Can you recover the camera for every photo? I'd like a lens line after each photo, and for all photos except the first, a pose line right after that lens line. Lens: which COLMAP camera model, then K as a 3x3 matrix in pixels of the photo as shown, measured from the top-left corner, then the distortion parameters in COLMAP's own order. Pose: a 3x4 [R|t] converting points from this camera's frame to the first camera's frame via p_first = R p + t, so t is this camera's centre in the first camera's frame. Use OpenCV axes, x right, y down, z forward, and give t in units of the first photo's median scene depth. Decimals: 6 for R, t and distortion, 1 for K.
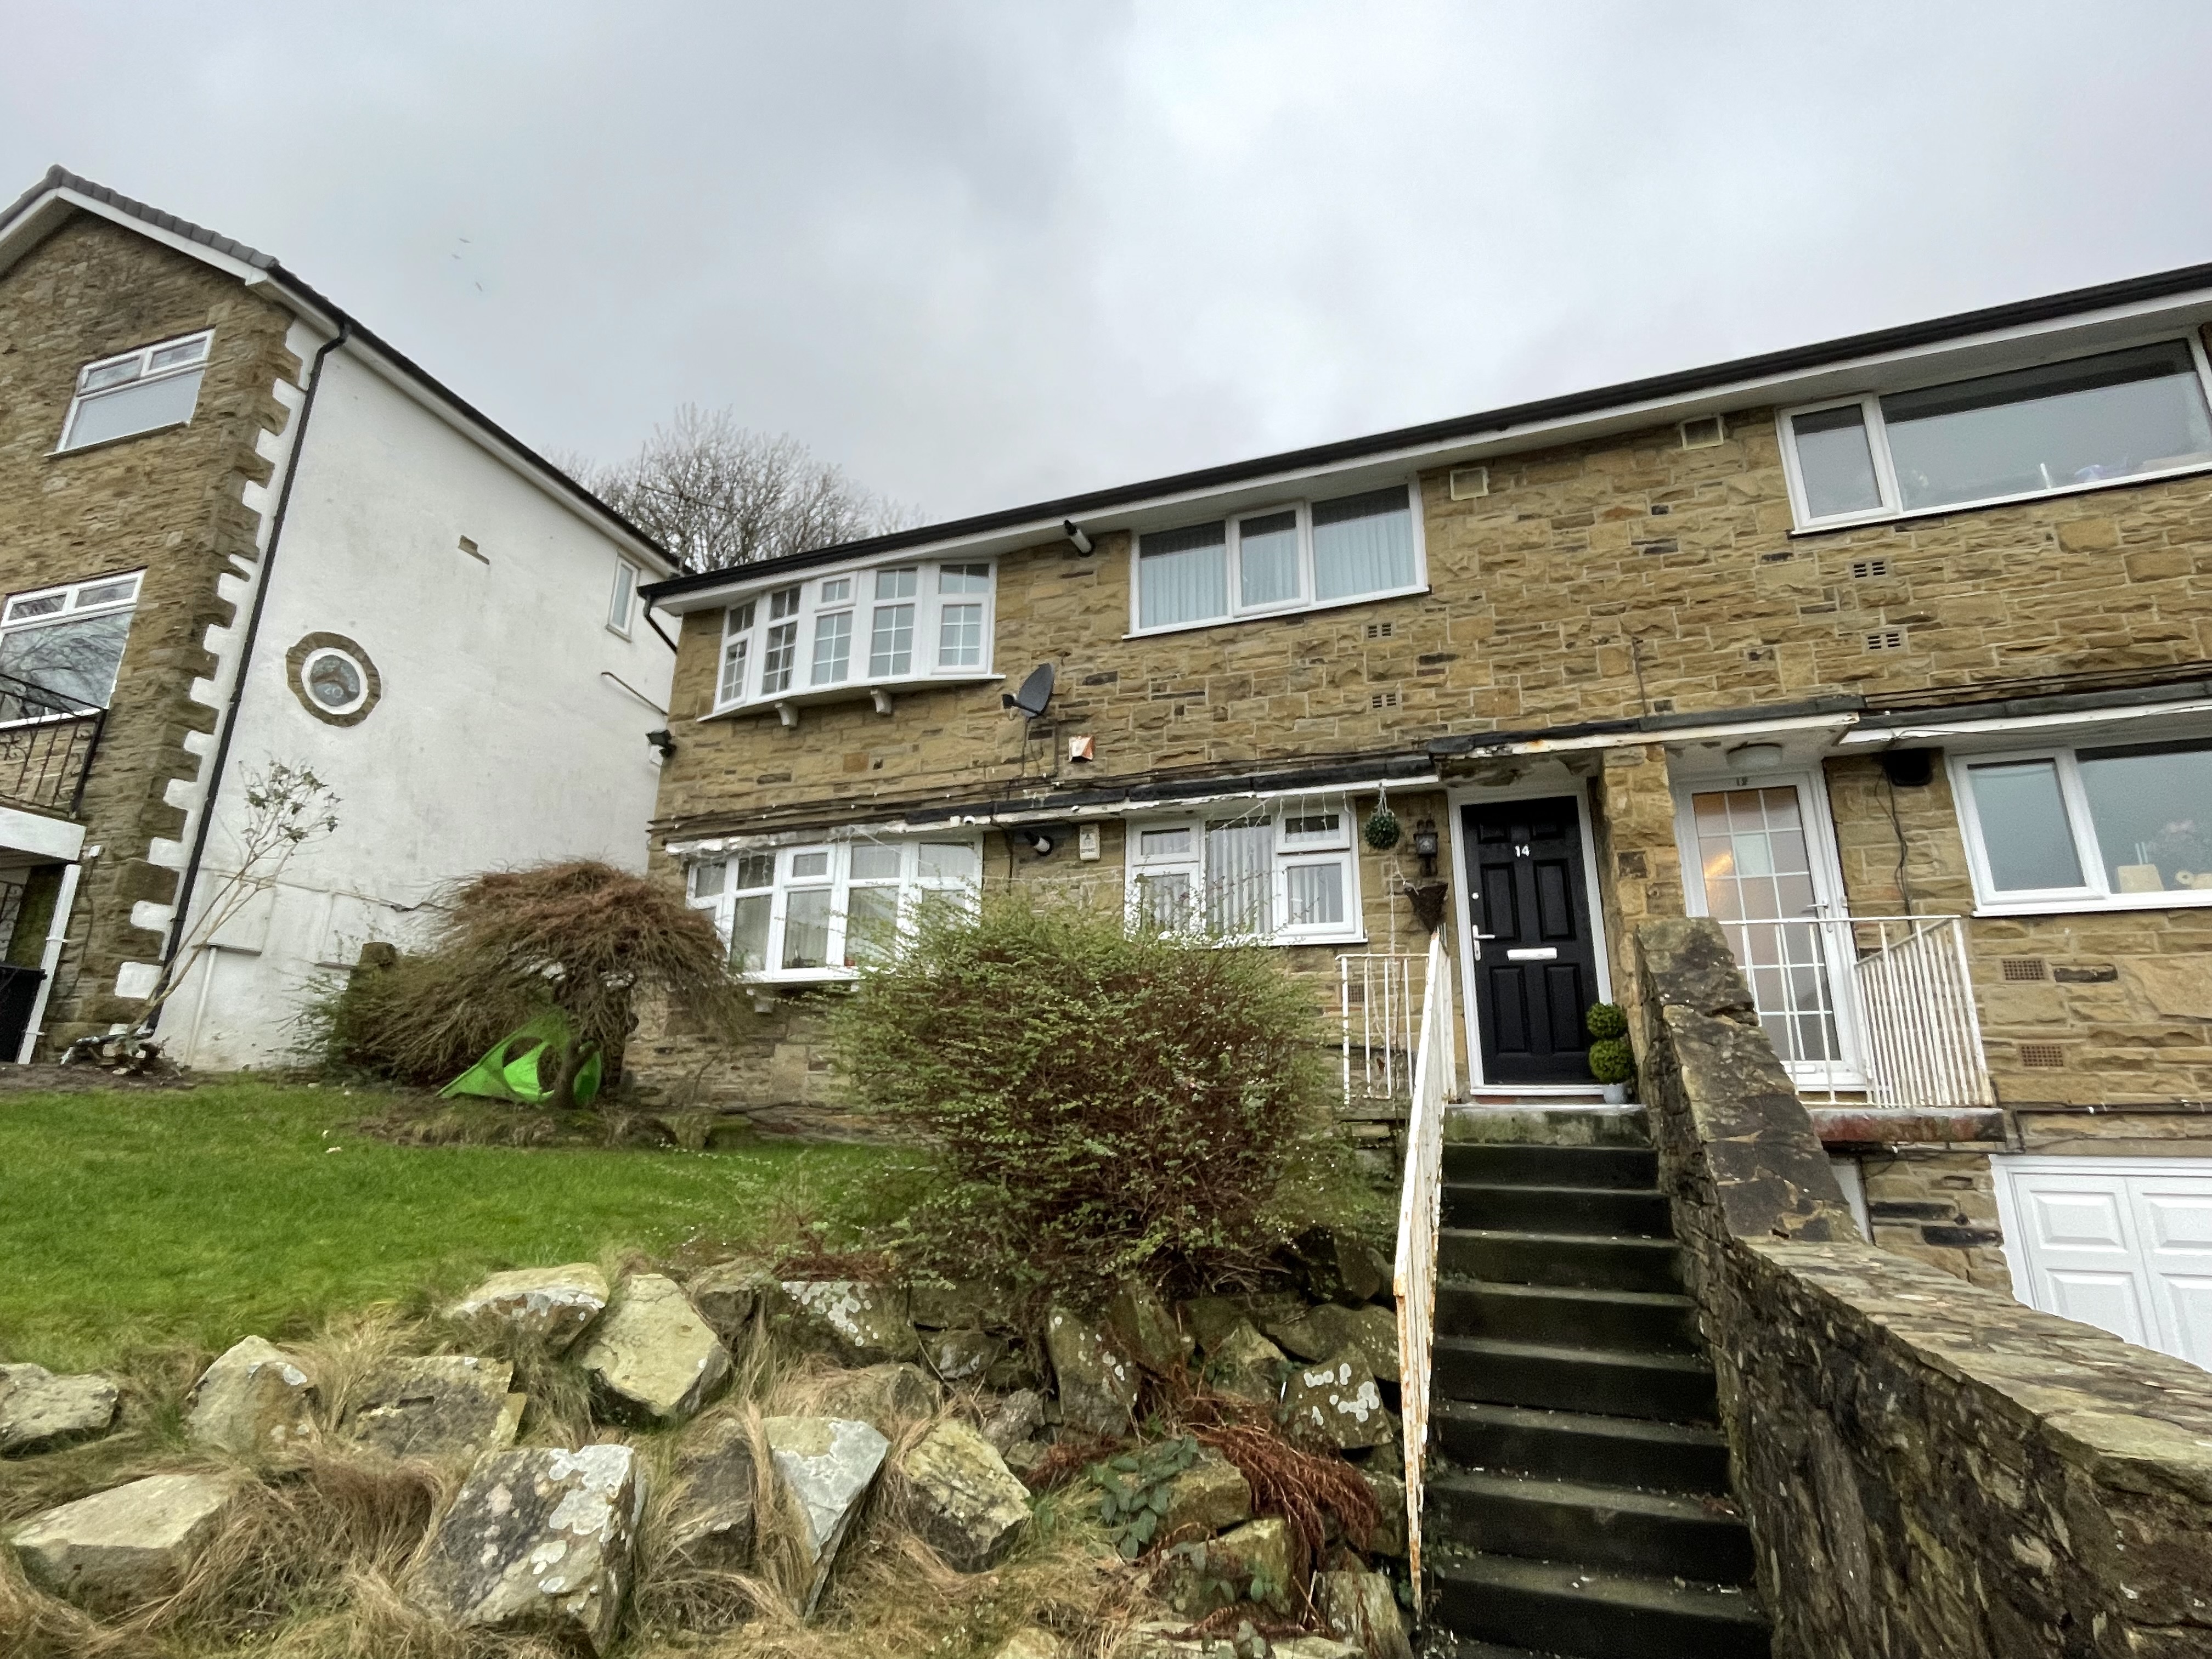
lens RADIAL K [[1083.2, 0, 1106.0], [0, 1083.2, 829.5], [0, 0, 1]] dist [-0.005123, -0.000026]
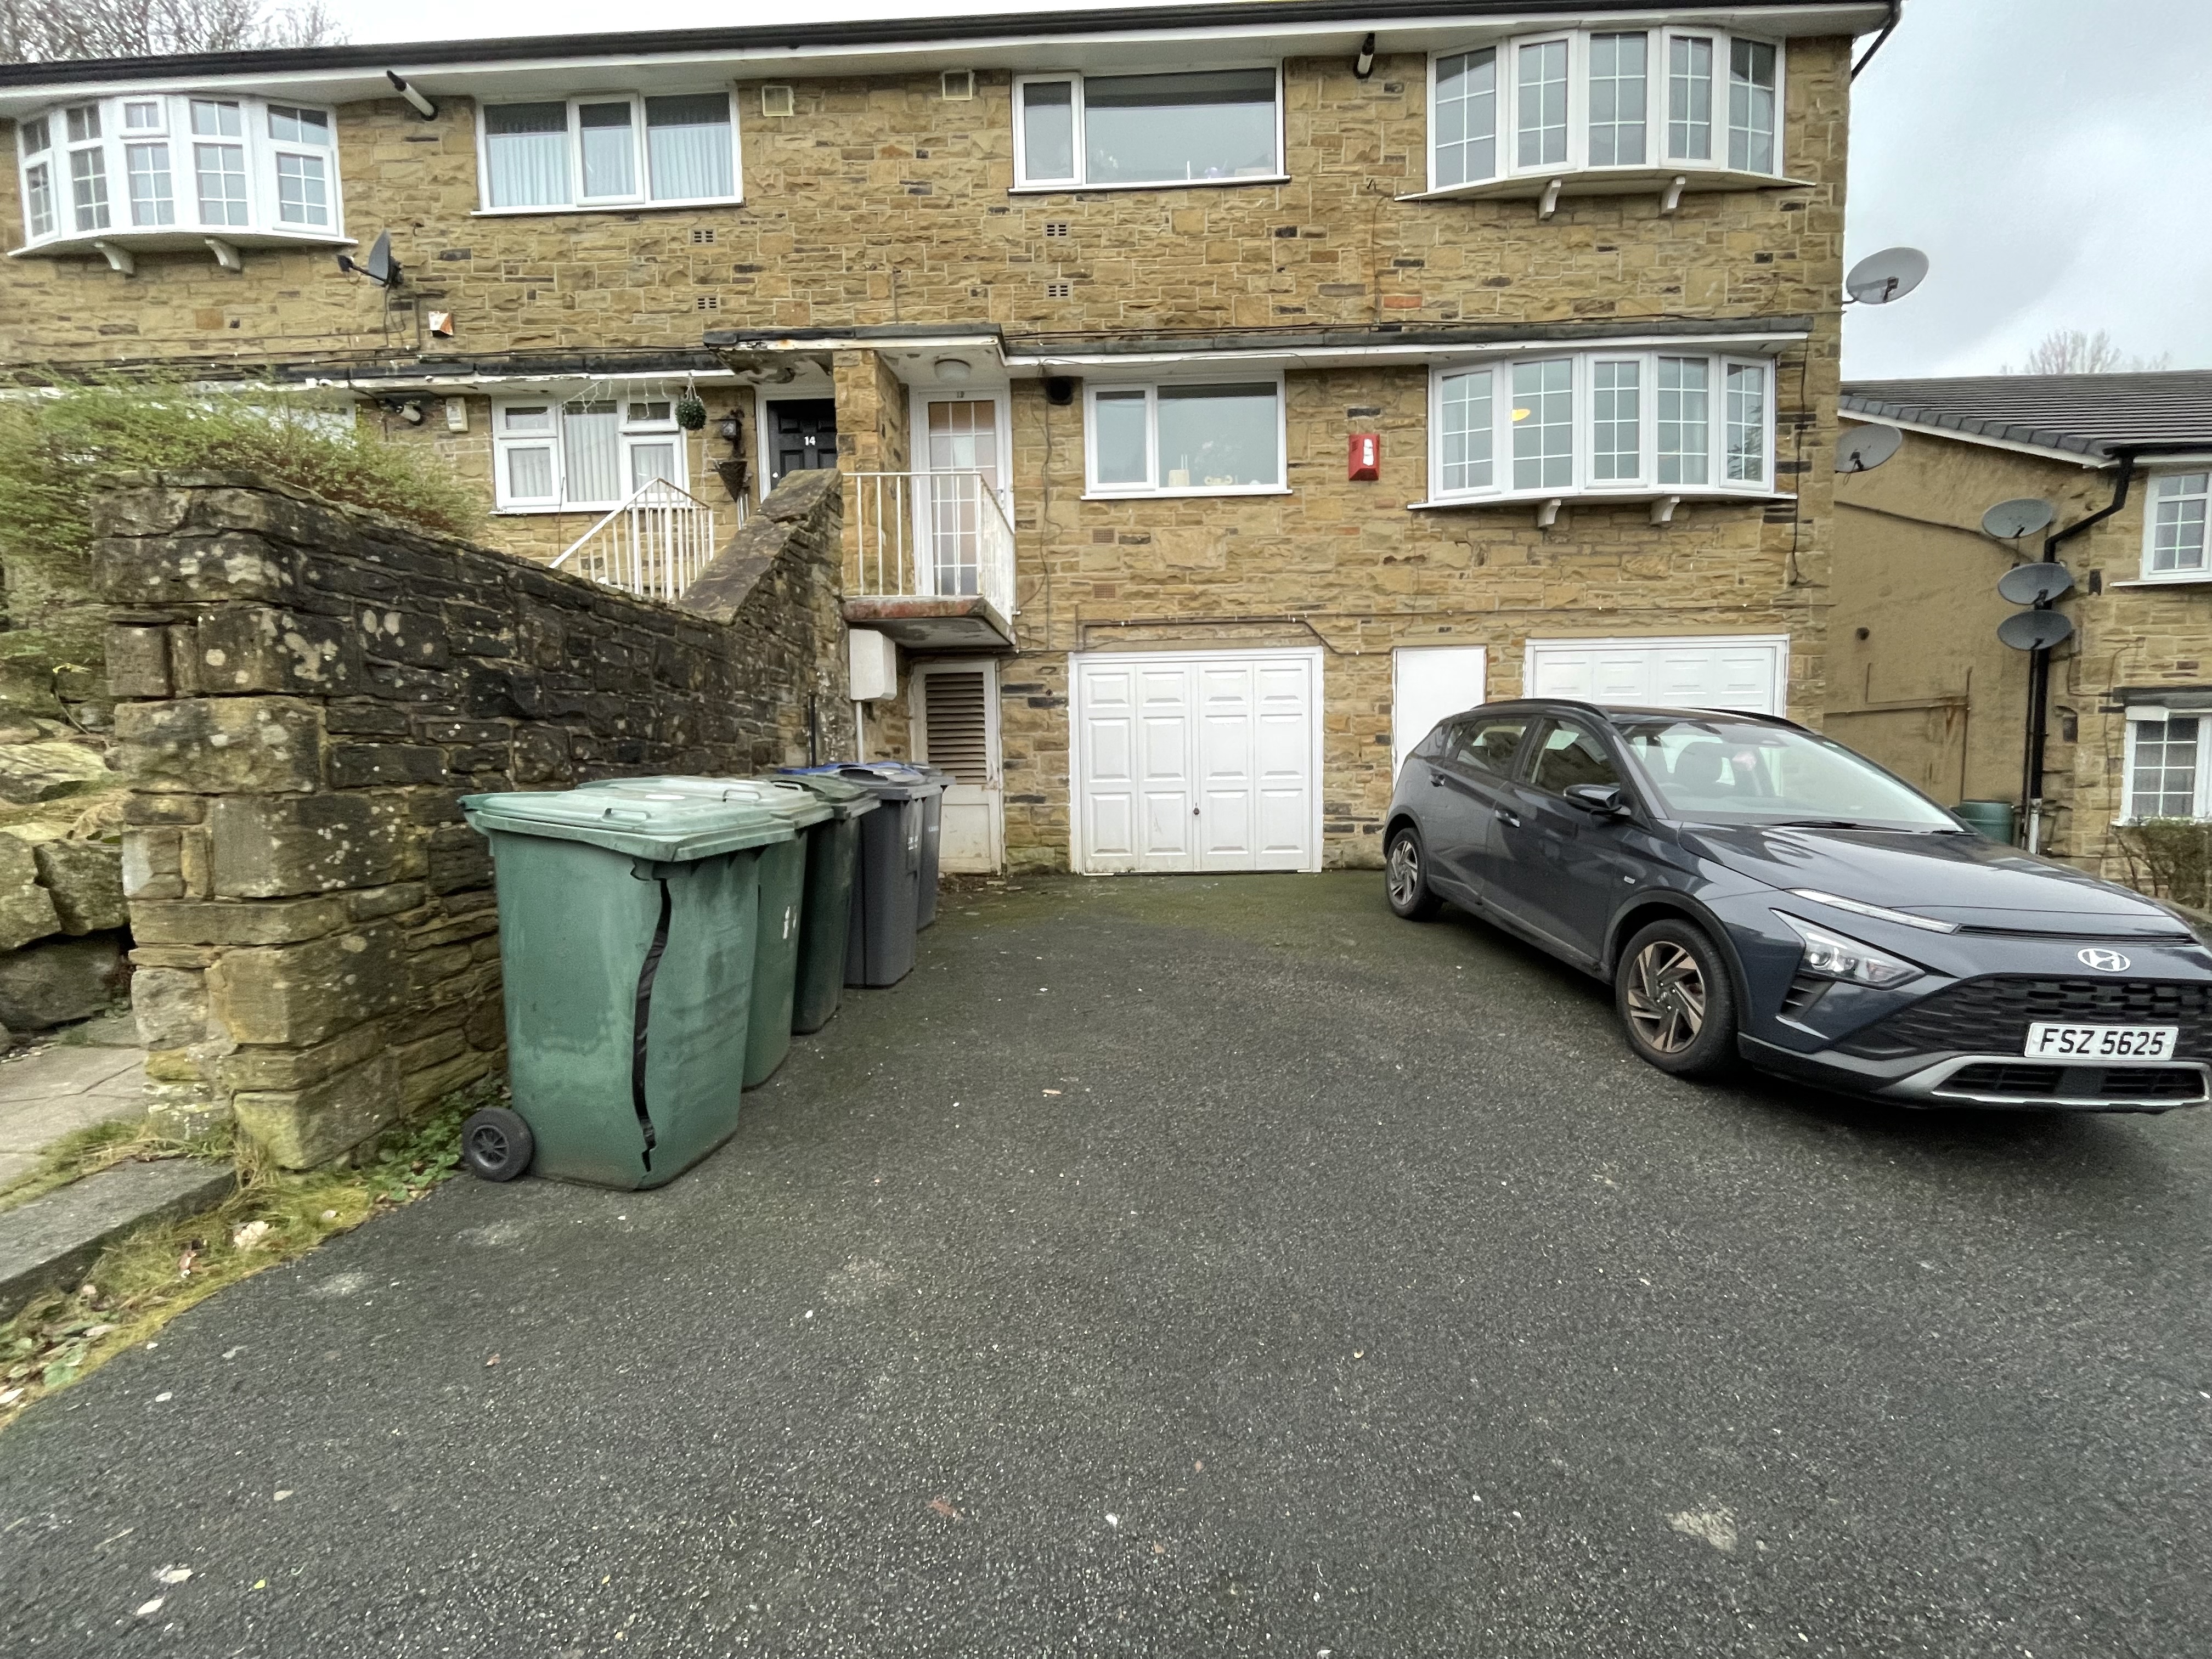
lens RADIAL K [[902.4, 0, 1106.0], [0, 902.4, 829.5], [0, 0, 1]] dist [-0.002225, 0.000063]
pose [[0.943777, -0.057623, 0.325523, 0.301641], [-0.055849, 0.942746, 0.328803, 0.075046], [-0.325832, -0.328497, 0.886523, -0.215446]]
